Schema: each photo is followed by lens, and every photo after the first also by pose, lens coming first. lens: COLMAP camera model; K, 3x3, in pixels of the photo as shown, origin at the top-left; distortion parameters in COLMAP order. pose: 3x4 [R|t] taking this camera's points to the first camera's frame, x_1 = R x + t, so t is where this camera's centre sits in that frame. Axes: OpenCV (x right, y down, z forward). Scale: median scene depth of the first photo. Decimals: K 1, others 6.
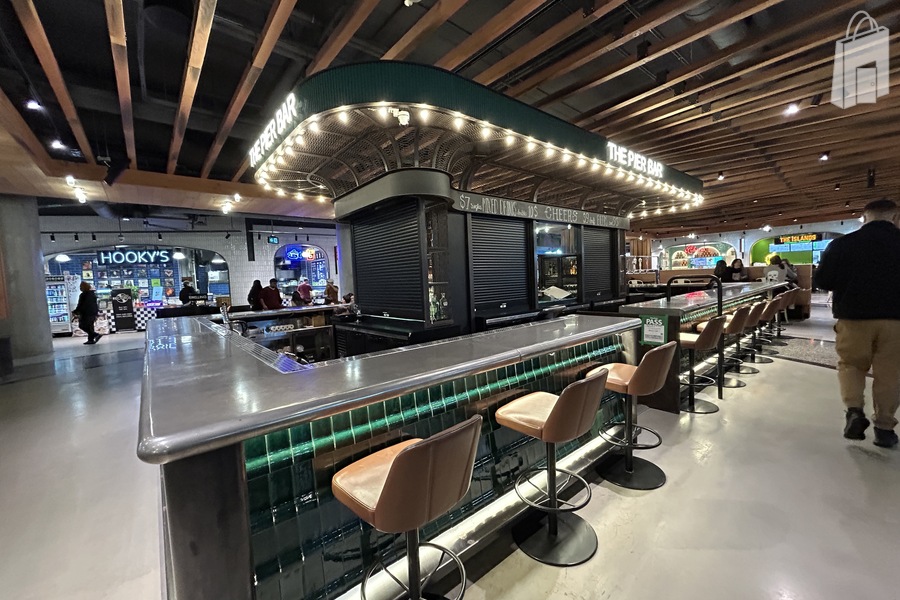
lens RADIAL K [[365.1, 0, 454.4], [0, 365.1, 296.5], [0, 0, 1]] dist [-0.000035, 0.000017]
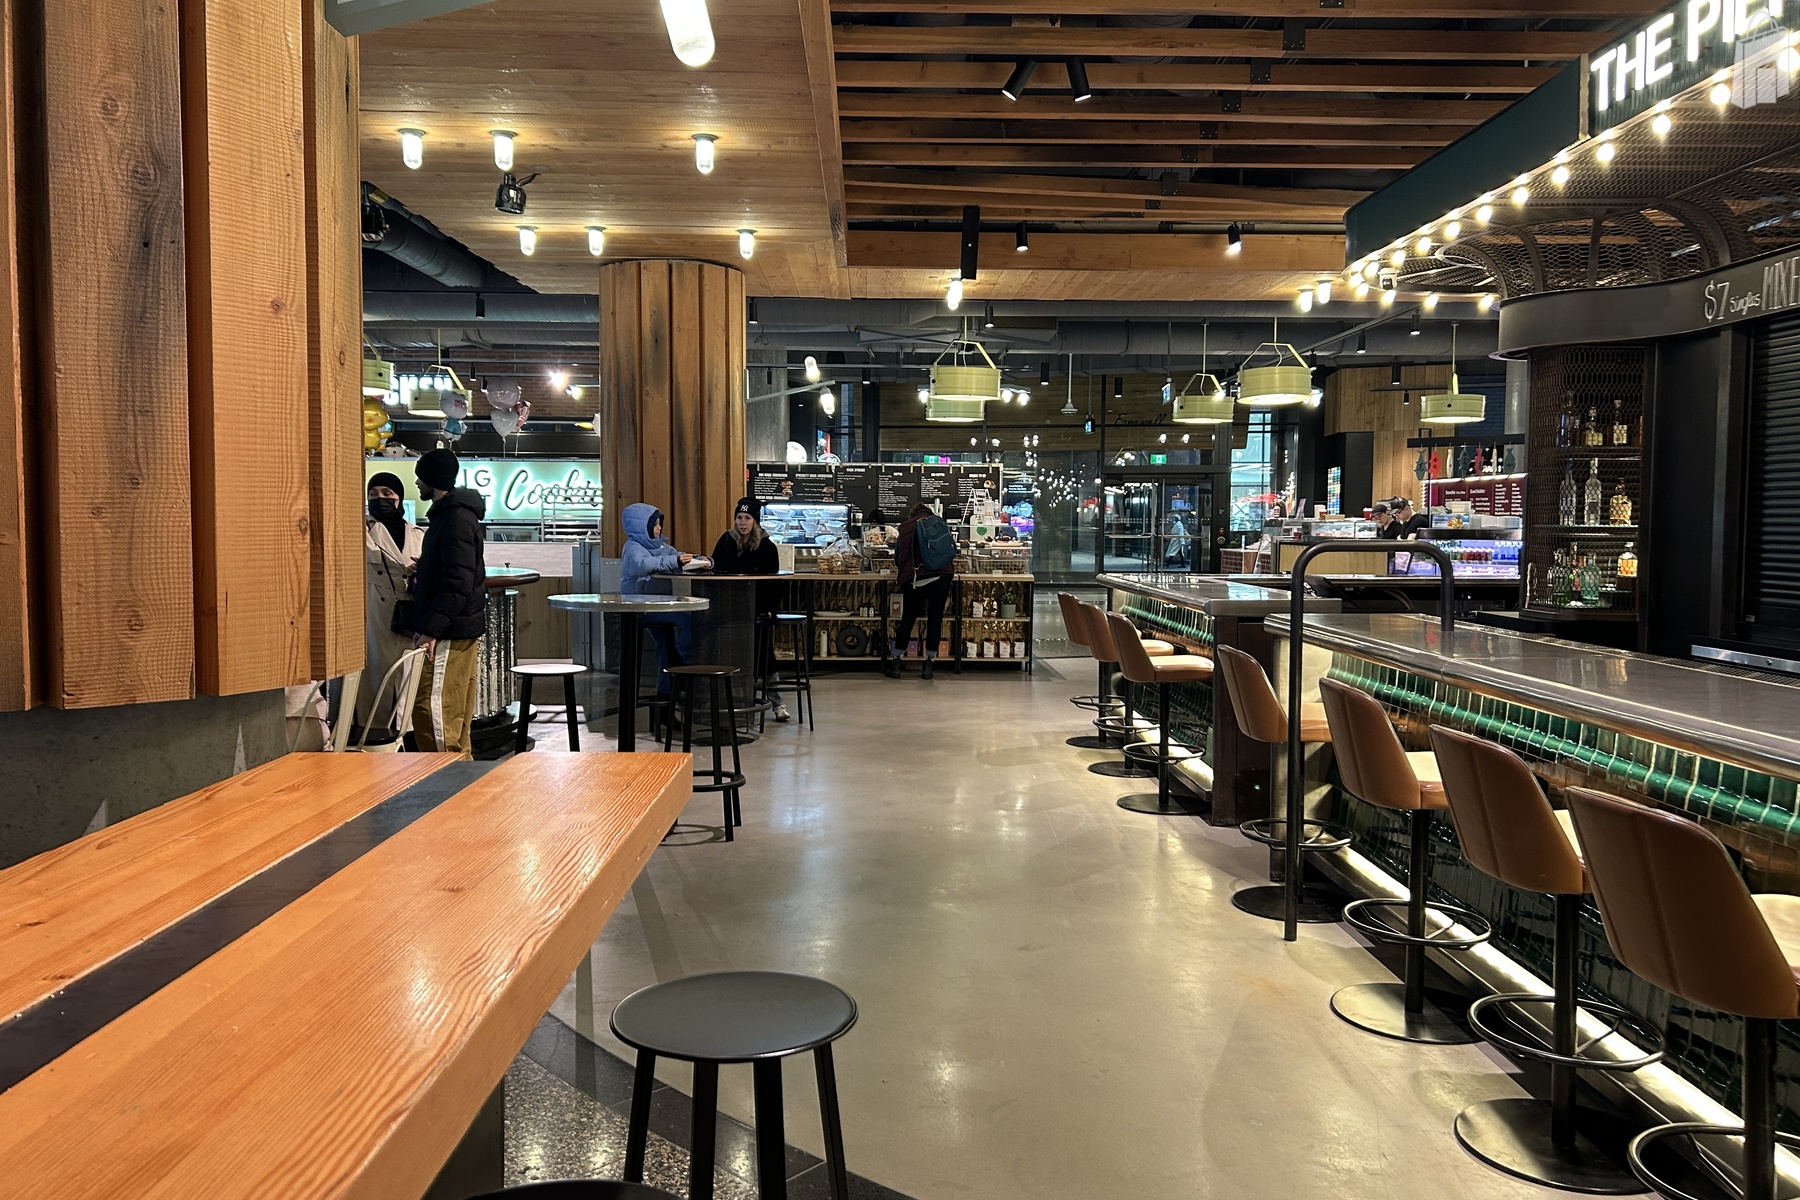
lens RADIAL K [[1363.3, 0, 900.0], [0, 1363.3, 600.0], [0, 0, 1]] dist [0.042780, -0.034989]
pose [[-0.632104, 0.091854, -0.769420, 1.740721], [-0.022834, 0.990310, 0.136983, -0.154058], [0.774547, 0.104156, -0.623882, 1.392276]]
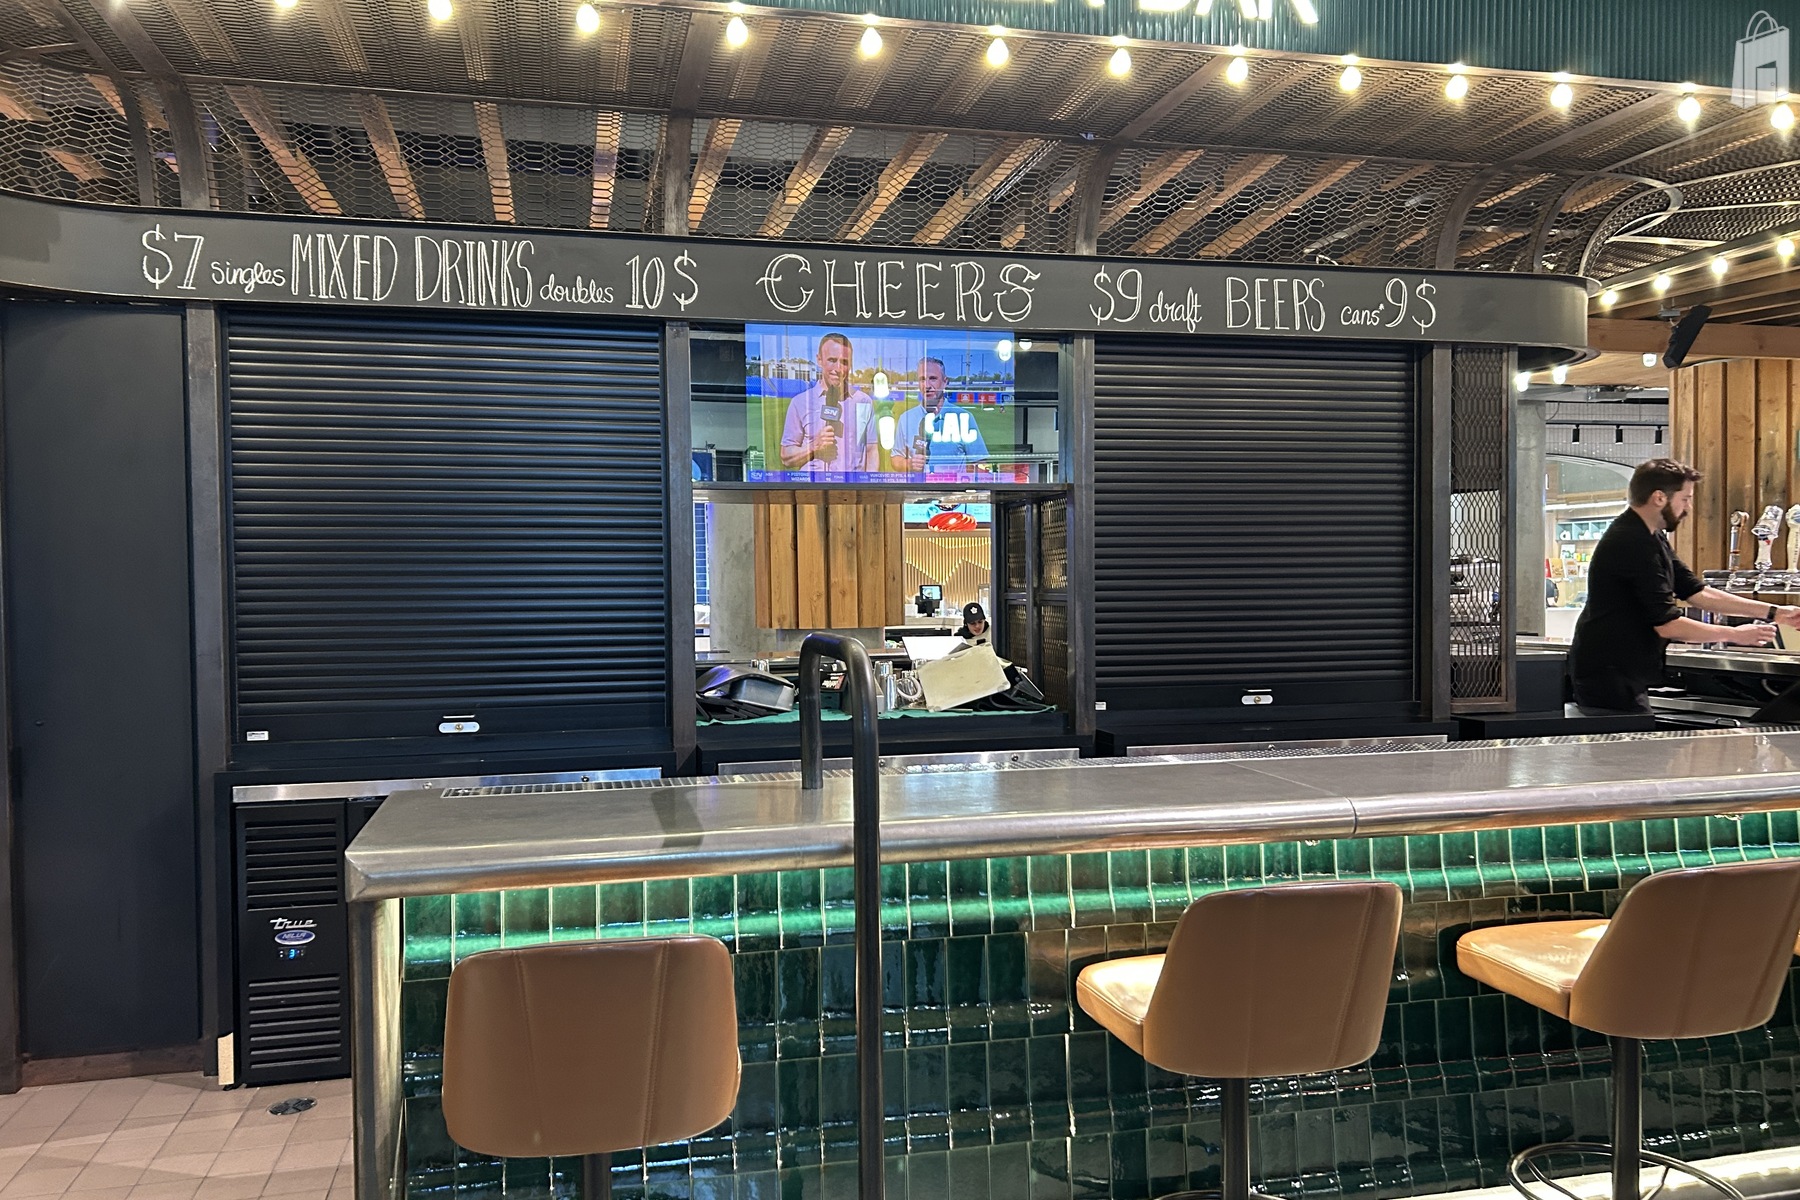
lens RADIAL K [[1363.3, 0, 900.0], [0, 1363.3, 600.0], [0, 0, 1]] dist [0.042780, -0.034989]
pose [[0.895292, 0.048647, -0.442815, 0.928427], [-0.054558, 0.998510, -0.000613, -0.076602], [0.442125, 0.024708, 0.896613, 0.482038]]
